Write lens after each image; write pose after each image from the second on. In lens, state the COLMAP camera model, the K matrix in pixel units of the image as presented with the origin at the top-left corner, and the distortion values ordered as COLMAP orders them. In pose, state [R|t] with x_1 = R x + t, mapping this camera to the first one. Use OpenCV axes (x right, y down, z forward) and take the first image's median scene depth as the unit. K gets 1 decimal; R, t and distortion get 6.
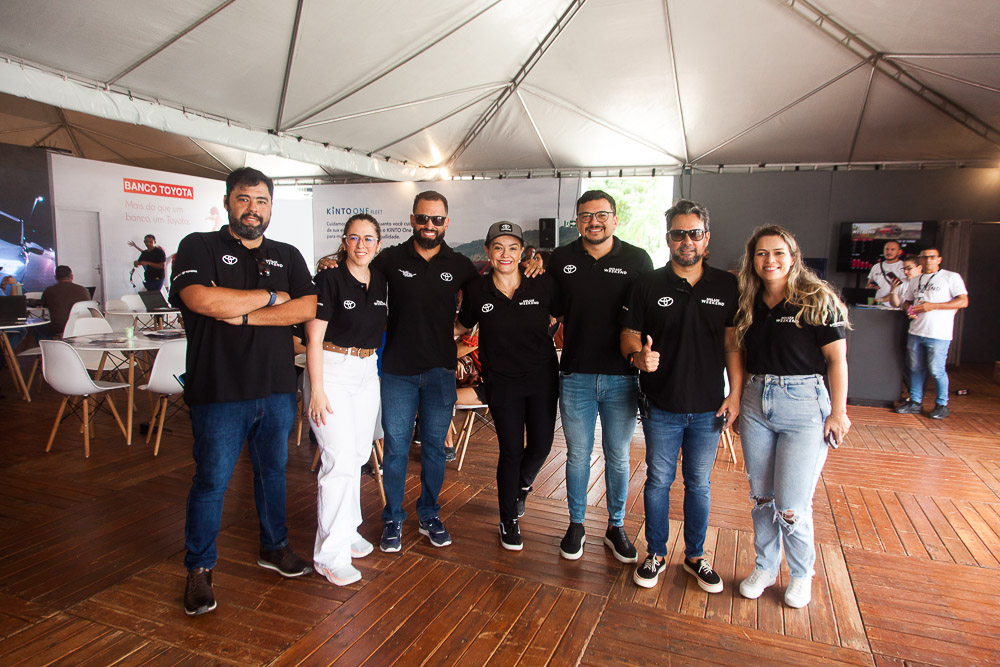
lens RADIAL K [[666.6, 0, 499.3], [0, 666.6, 334.3], [0, 0, 1]] dist [0.005993, 0.004424]
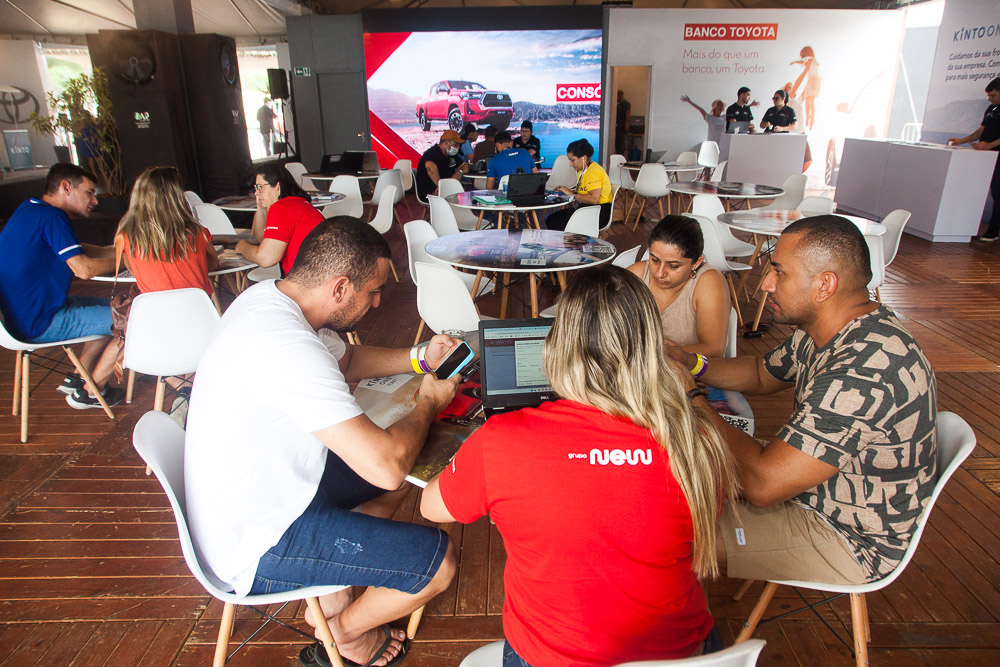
lens RADIAL K [[666.6, 0, 499.6], [0, 666.6, 333.3], [0, 0, 1]] dist [0.005993, 0.004424]
pose [[0.358910, 0.287196, -0.888089, 0.265719], [-0.100862, 0.957847, 0.268992, -0.043700], [0.927907, -0.006970, 0.372748, 0.386767]]
